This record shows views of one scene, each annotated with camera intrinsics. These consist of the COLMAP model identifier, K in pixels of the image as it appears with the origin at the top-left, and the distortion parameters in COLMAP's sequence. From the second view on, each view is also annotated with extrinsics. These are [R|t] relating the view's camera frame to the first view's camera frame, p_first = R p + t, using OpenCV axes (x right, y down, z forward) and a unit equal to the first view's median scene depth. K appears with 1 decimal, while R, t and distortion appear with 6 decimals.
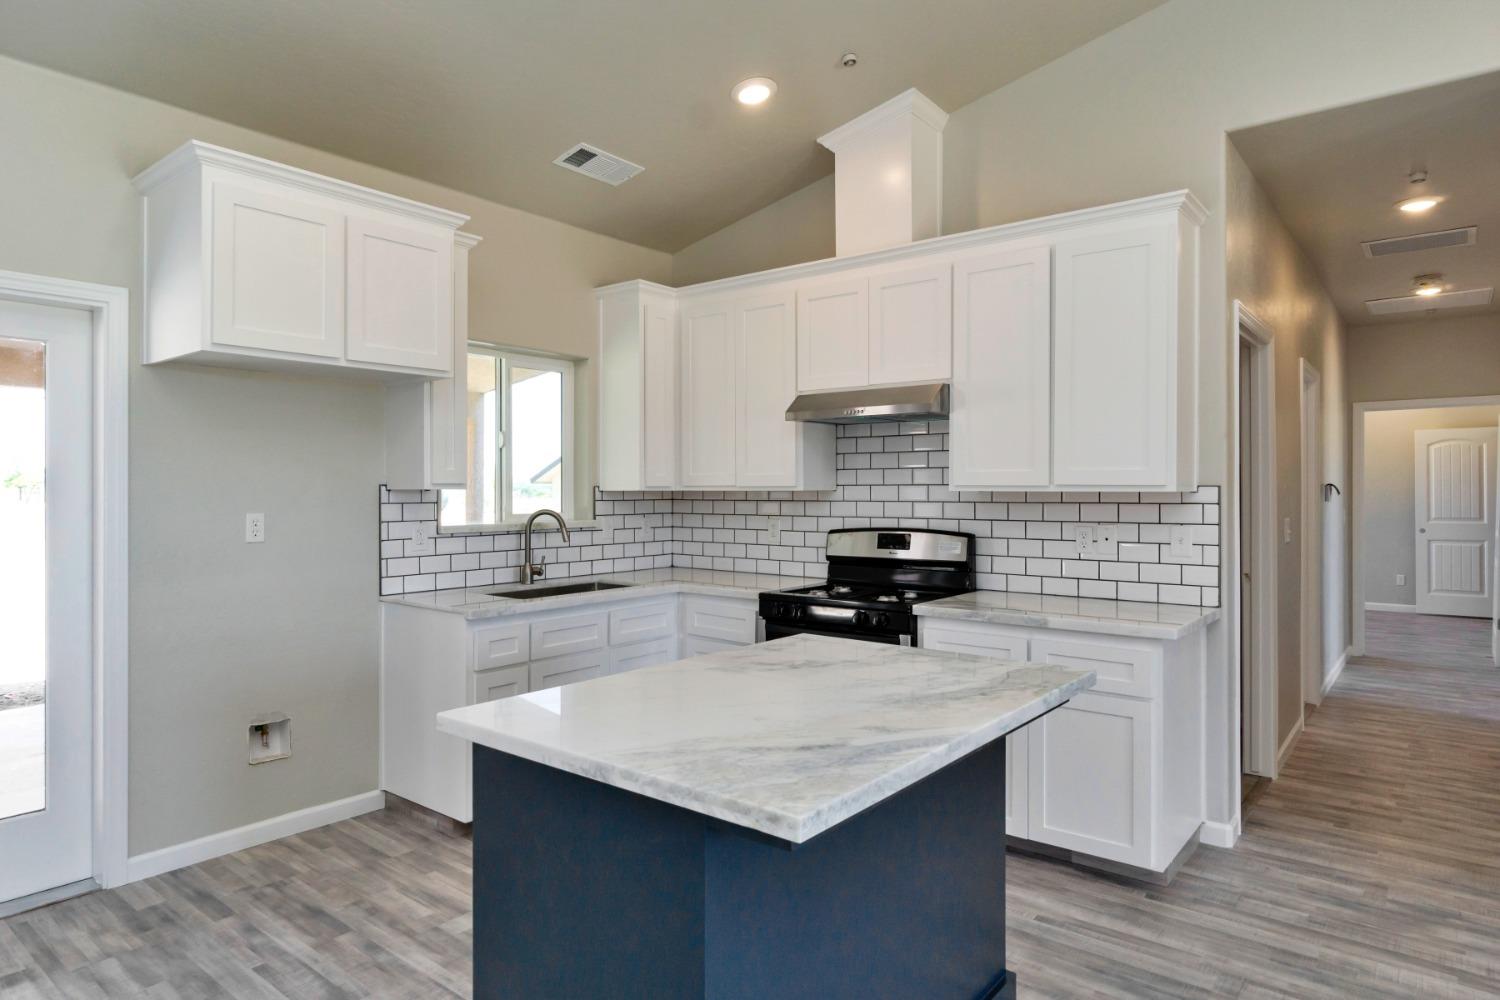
lens RADIAL K [[894.9, 0, 743.2], [0, 894.9, 491.9], [0, 0, 1]] dist [-0.003425, -0.000693]
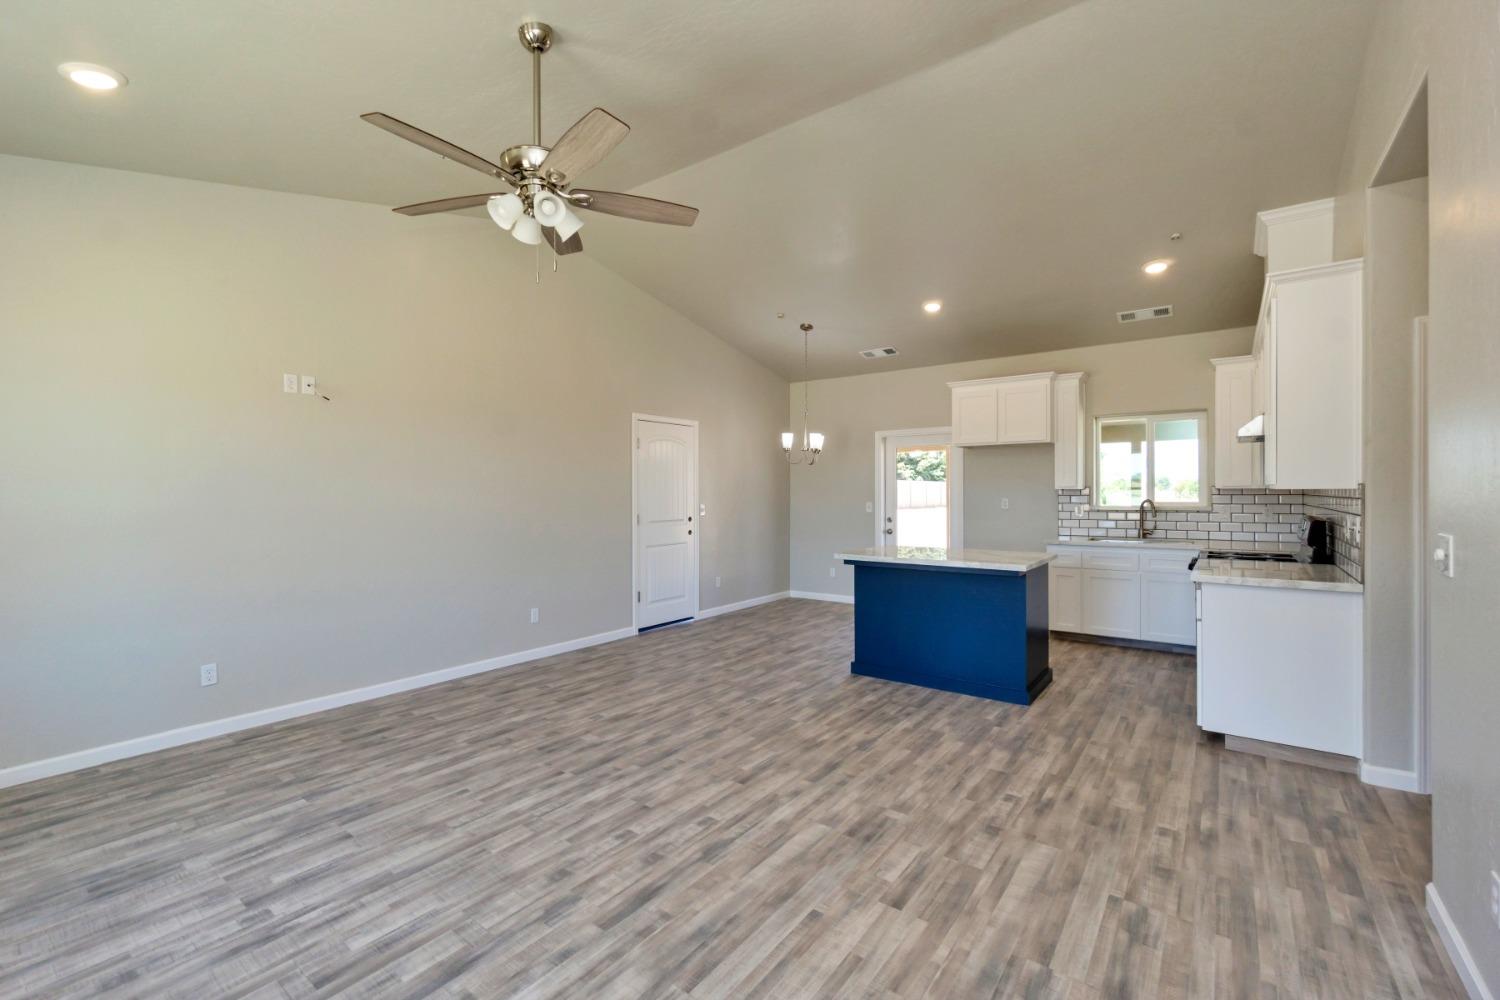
lens RADIAL K [[647.5, 0, 726.1], [0, 647.5, 504.3], [0, 0, 1]] dist [-0.003457, -0.000441]
pose [[0.014747, 0.018242, -0.999725, 1.158874], [0.006455, 0.999811, 0.018339, -0.000268], [0.999870, -0.006724, 0.014626, 0.100051]]
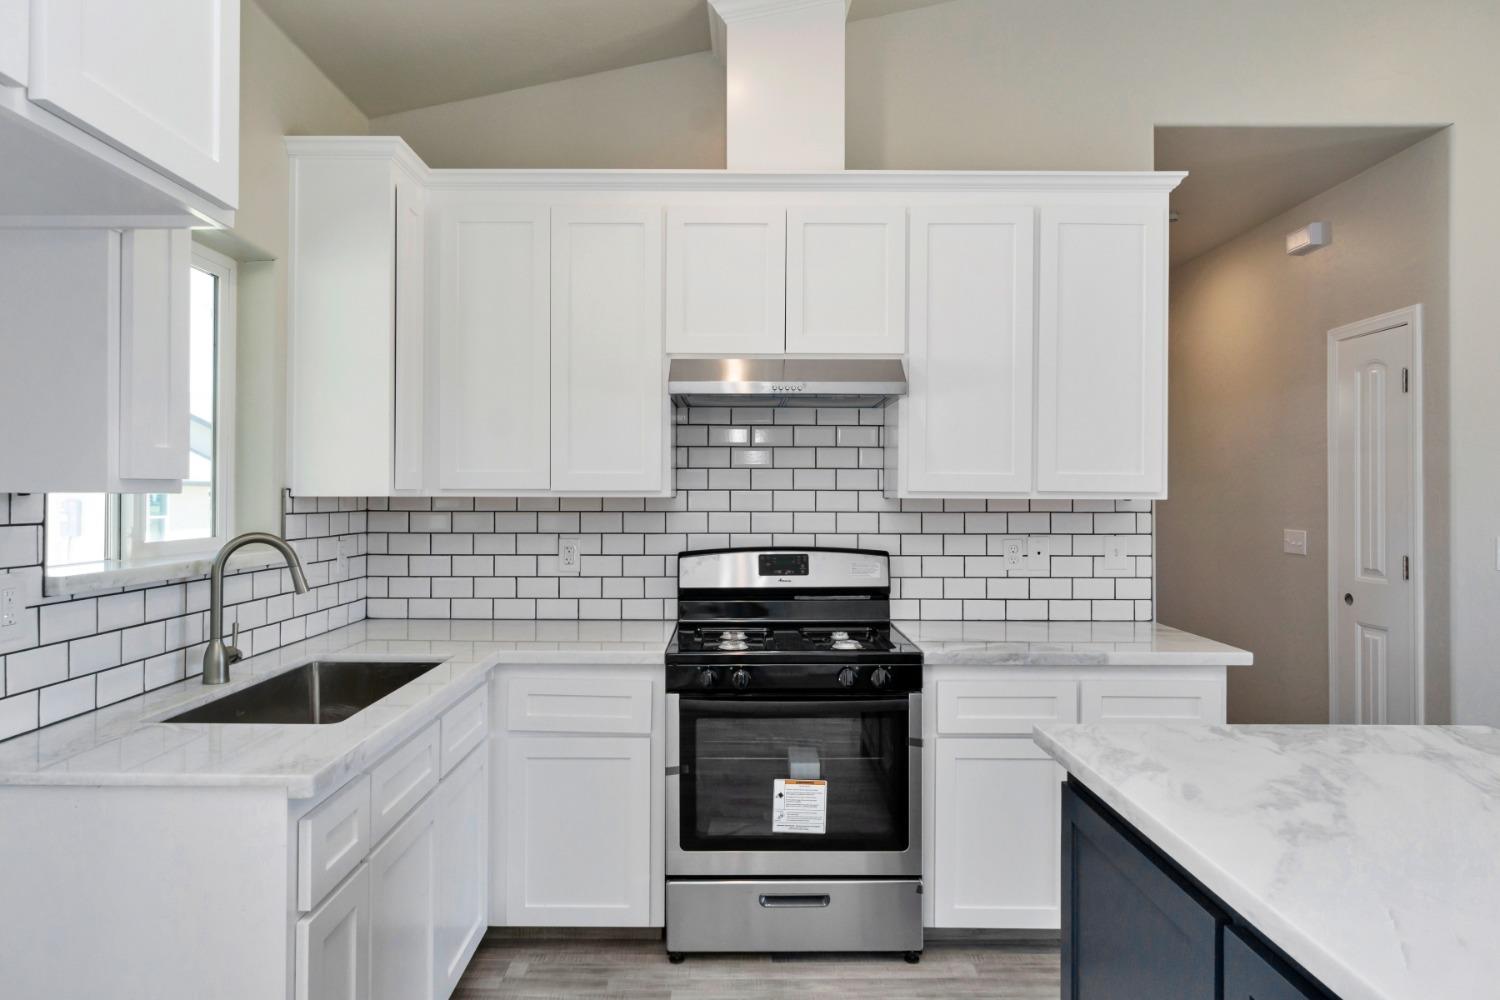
lens RADIAL K [[894.9, 0, 740.1], [0, 894.9, 494.6], [0, 0, 1]] dist [-0.003425, -0.000693]
pose [[0.778544, 0.004396, 0.627575, -0.338611], [-0.001261, 0.999984, -0.005441, 0.000278], [-0.627589, 0.003445, 0.778537, 0.443371]]
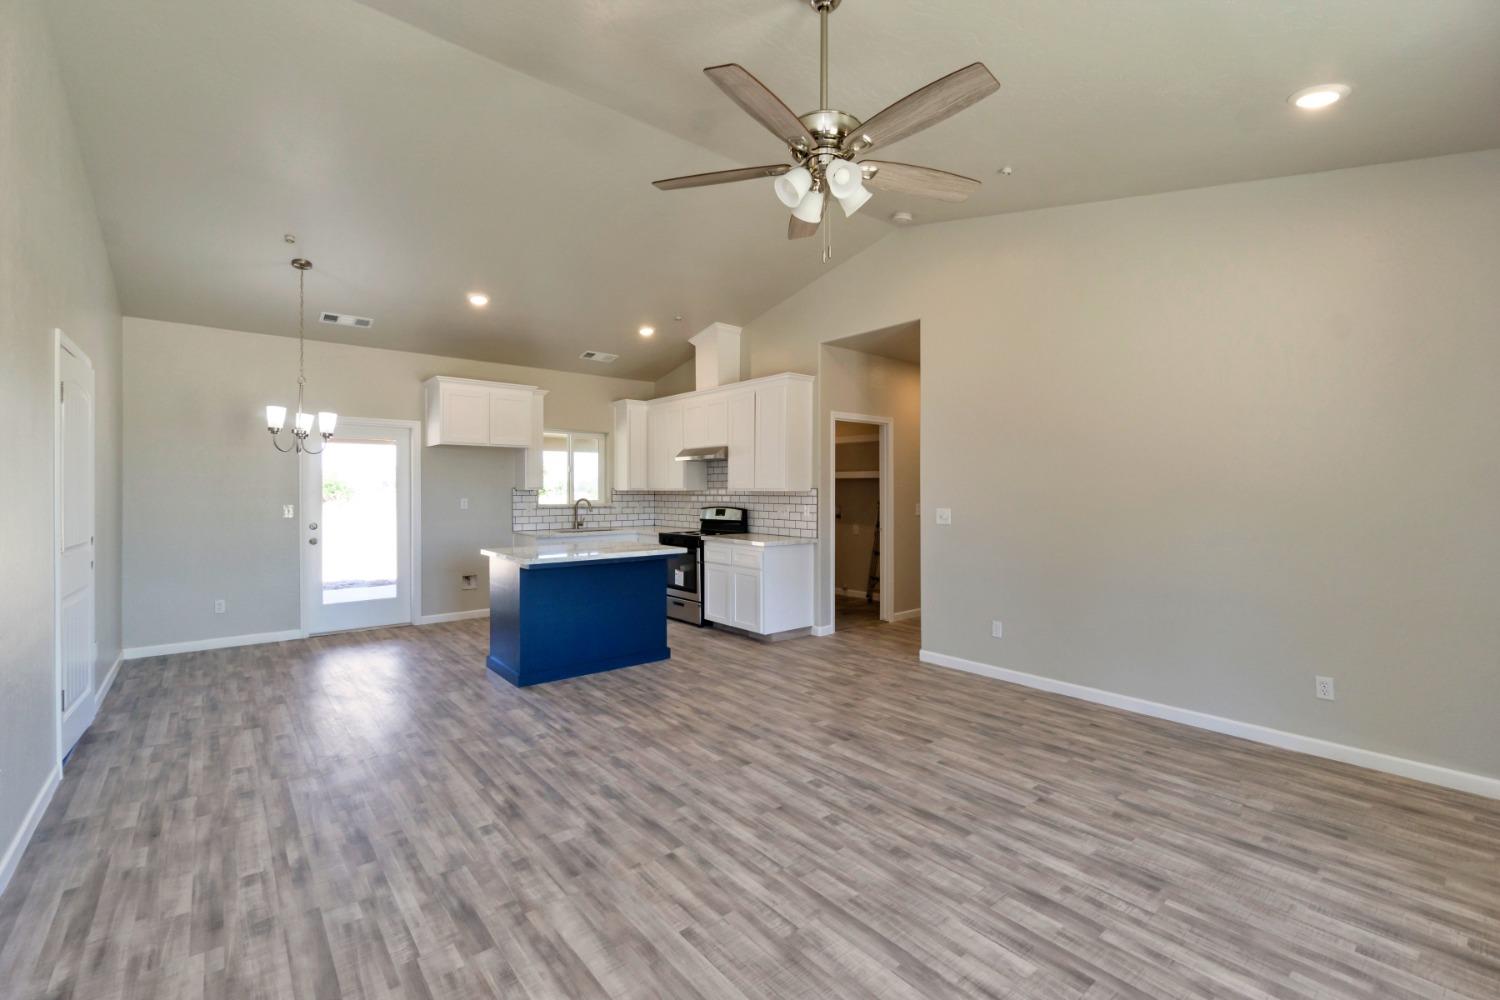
lens RADIAL K [[647.5, 0, 750.3], [0, 647.5, 496.1], [0, 0, 1]] dist [-0.003457, -0.000441]
pose [[0.980996, 0.002195, -0.194016, 0.579978], [-0.000702, 0.999970, 0.007761, -0.000281], [0.194028, -0.007478, 0.980968, -0.646098]]
